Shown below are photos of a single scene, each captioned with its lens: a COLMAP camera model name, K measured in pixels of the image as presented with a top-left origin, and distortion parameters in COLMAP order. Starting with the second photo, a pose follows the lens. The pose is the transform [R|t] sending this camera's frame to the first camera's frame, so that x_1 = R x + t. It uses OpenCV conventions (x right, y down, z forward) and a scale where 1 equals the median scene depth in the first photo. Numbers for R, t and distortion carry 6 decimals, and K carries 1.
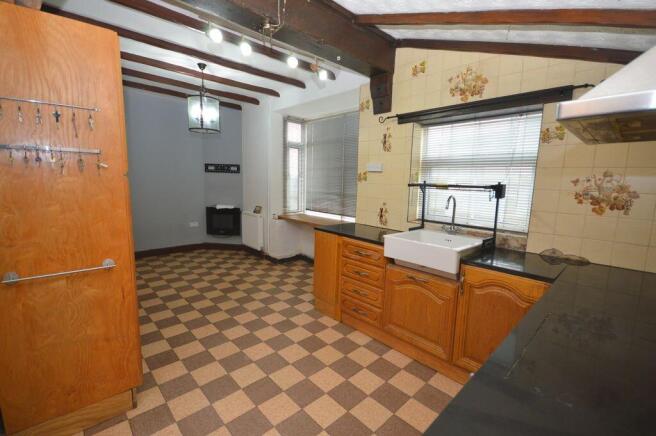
lens RADIAL K [[292.0, 0, 332.3], [0, 292.0, 216.3], [0, 0, 1]] dist [0.000766, 0.000181]
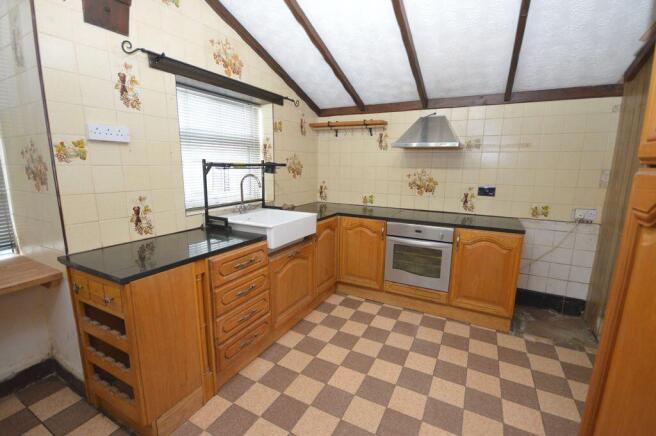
lens RADIAL K [[292.0, 0, 332.2], [0, 292.0, 219.3], [0, 0, 1]] dist [0.000766, 0.000181]
pose [[-0.328796, -0.199564, 0.923075, -0.624982], [0.106824, 0.963287, 0.246308, -0.132905], [-0.938340, 0.179592, -0.295407, 1.015923]]
